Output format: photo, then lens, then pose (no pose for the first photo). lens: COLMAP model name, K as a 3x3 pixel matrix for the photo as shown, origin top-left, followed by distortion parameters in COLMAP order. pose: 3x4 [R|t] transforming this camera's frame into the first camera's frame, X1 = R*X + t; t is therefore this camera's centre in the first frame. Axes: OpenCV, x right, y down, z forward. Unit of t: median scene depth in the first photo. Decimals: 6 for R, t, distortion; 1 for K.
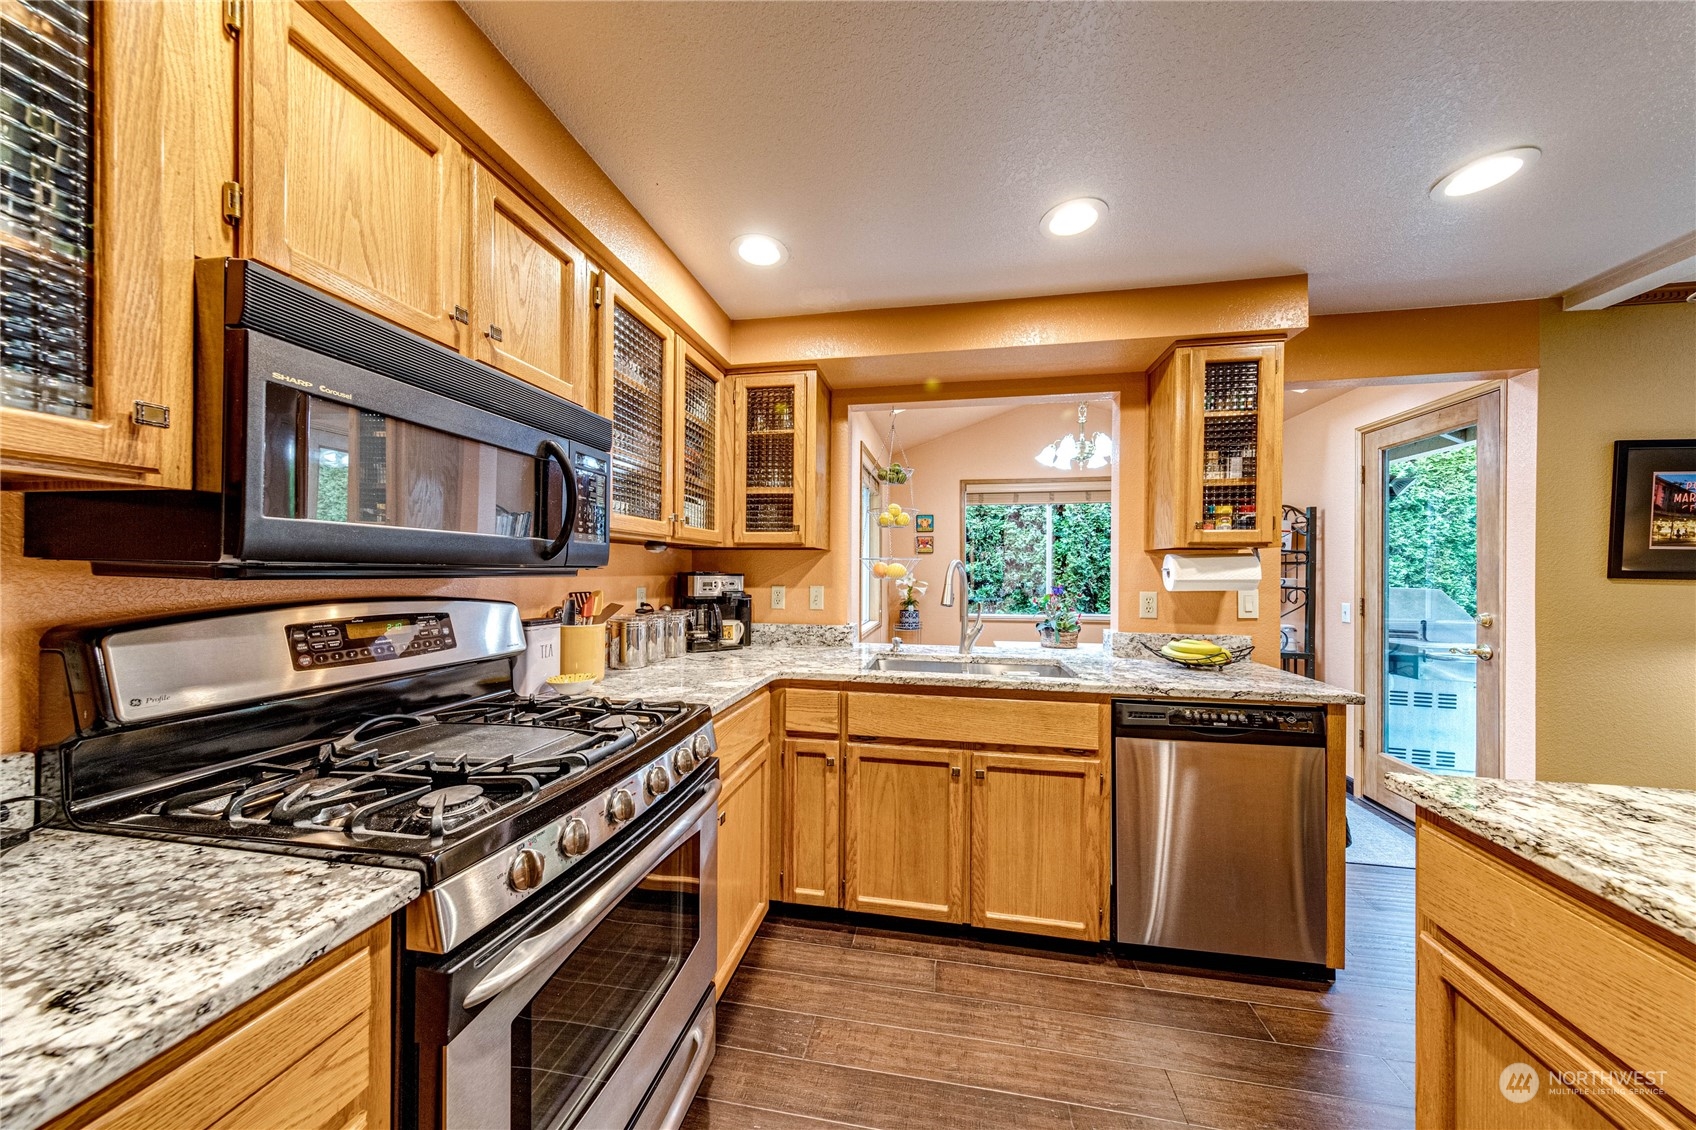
lens RADIAL K [[553.5, 0, 848.4], [0, 553.5, 577.3], [0, 0, 1]] dist [-0.001145, -0.000328]
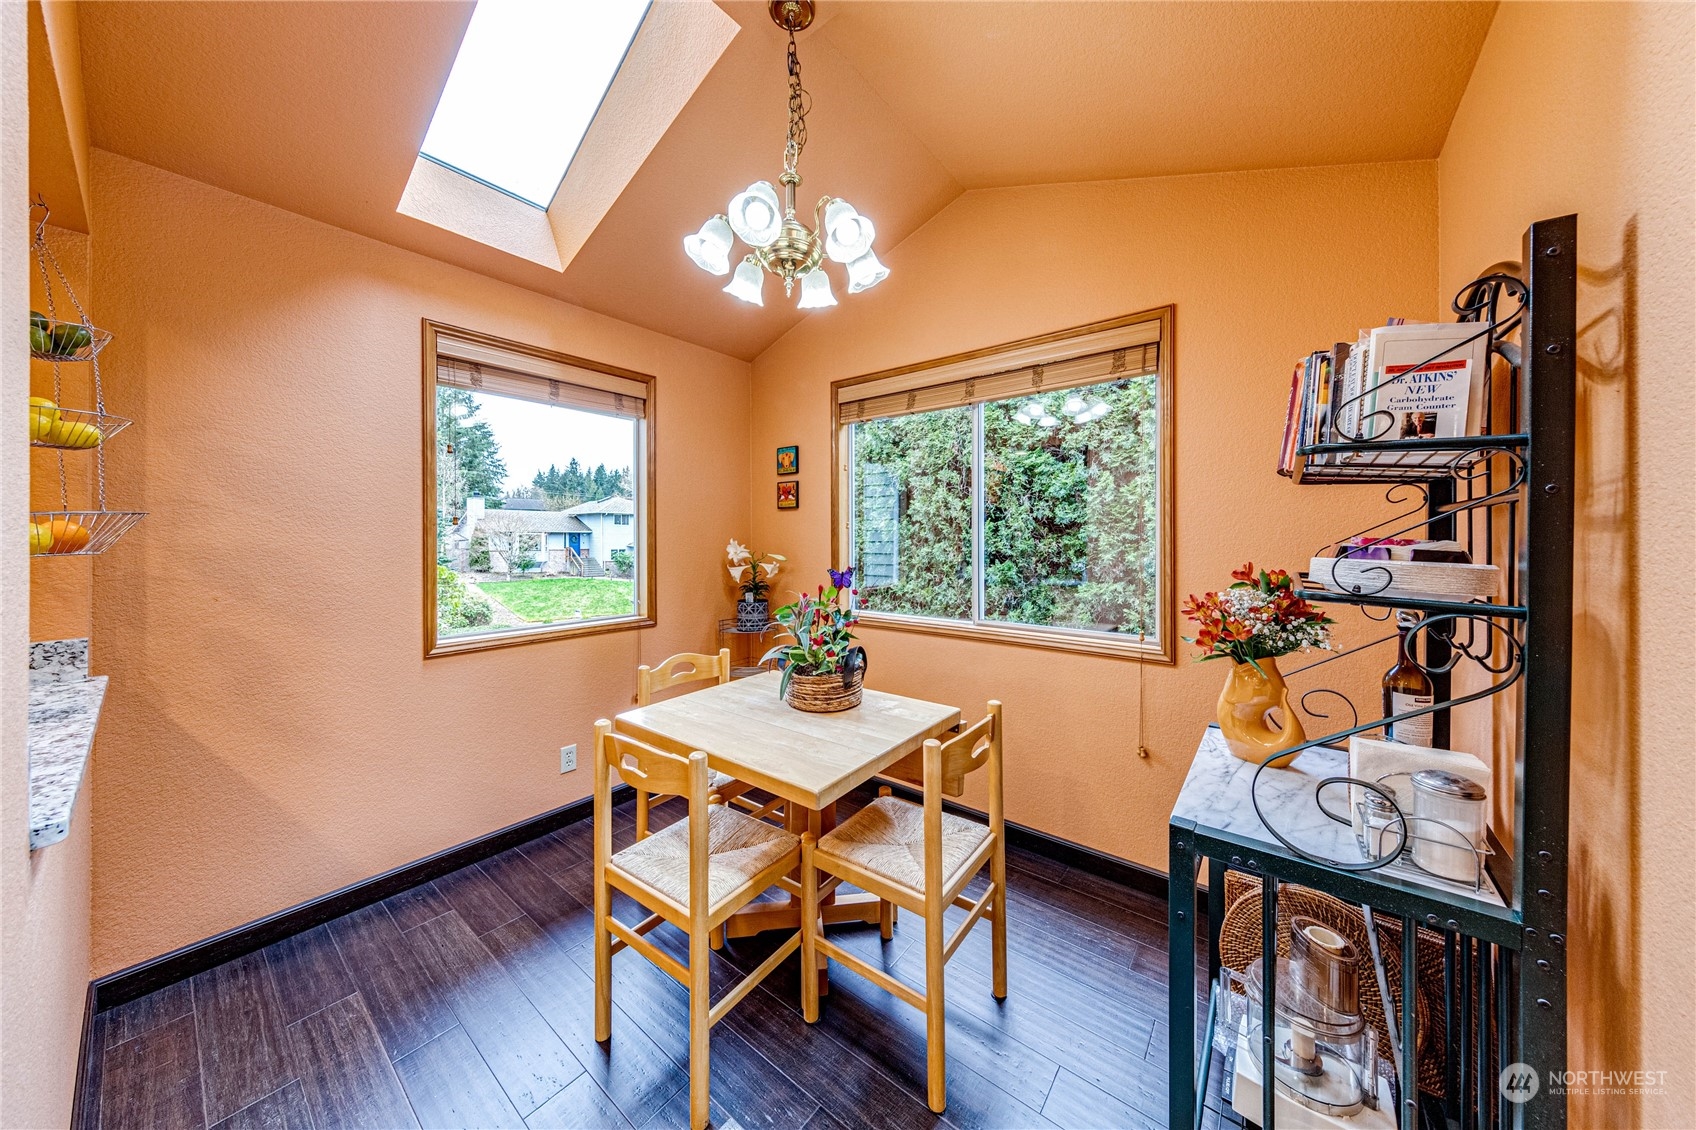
lens RADIAL K [[553.5, 0, 855.2], [0, 553.5, 537.2], [0, 0, 1]] dist [-0.001145, -0.000328]
pose [[0.892357, -0.001003, -0.451330, 0.481792], [-0.000958, 0.999991, -0.004116, -0.009611], [0.451330, 0.004105, 0.892348, 0.484665]]
